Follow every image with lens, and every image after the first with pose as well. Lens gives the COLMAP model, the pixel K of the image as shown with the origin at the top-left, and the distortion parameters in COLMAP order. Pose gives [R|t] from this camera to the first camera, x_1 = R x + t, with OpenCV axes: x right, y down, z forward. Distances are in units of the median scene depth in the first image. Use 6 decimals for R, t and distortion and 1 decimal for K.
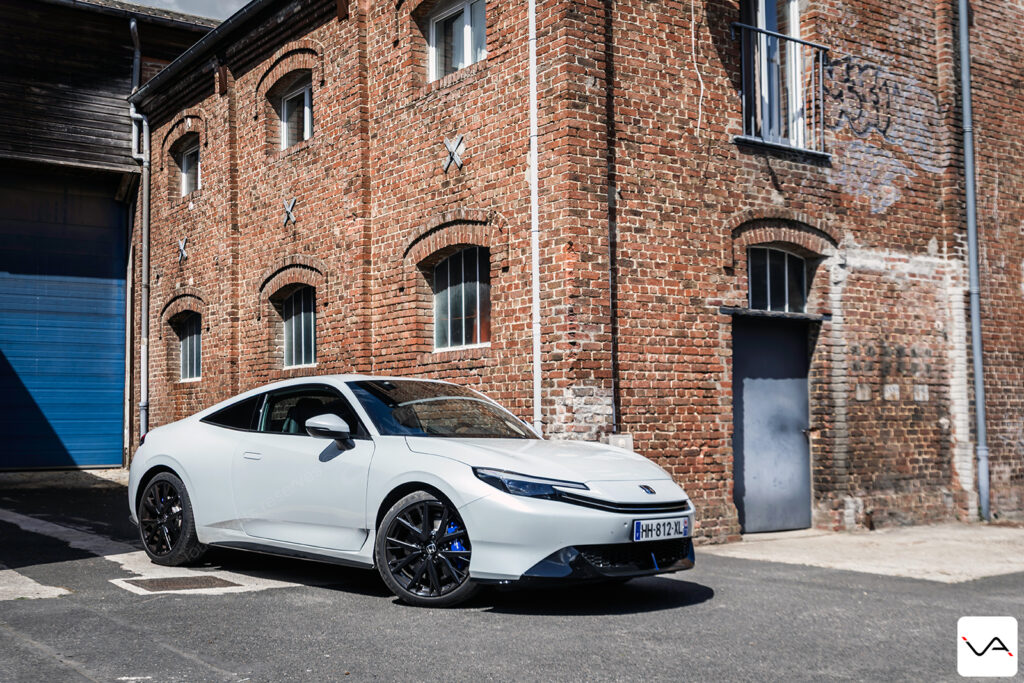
lens RADIAL K [[1231.0, 0, 512.0], [0, 1231.0, 341.5], [0, 0, 1]] dist [-0.004965, 0.012119]
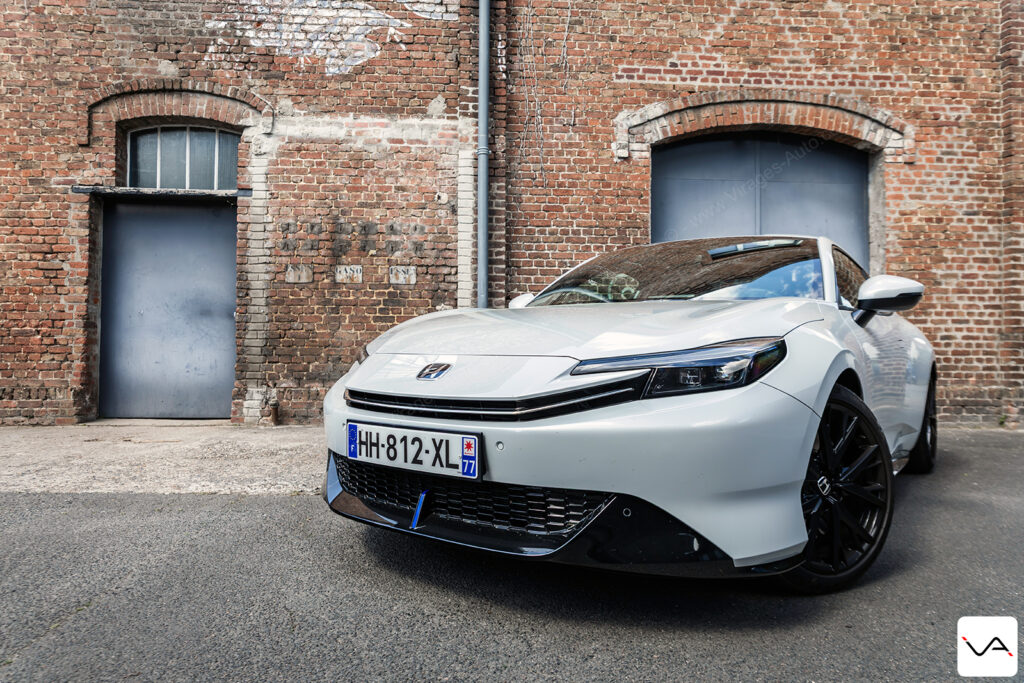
lens RADIAL K [[705.1, 0, 512.0], [0, 705.1, 341.5], [0, 0, 1]] dist [0.005335, -0.011810]
pose [[0.847769, 0.003847, -0.530351, 0.711178], [0.023683, 0.998702, 0.045102, 0.073067], [0.529836, -0.050797, 0.846578, 0.655239]]
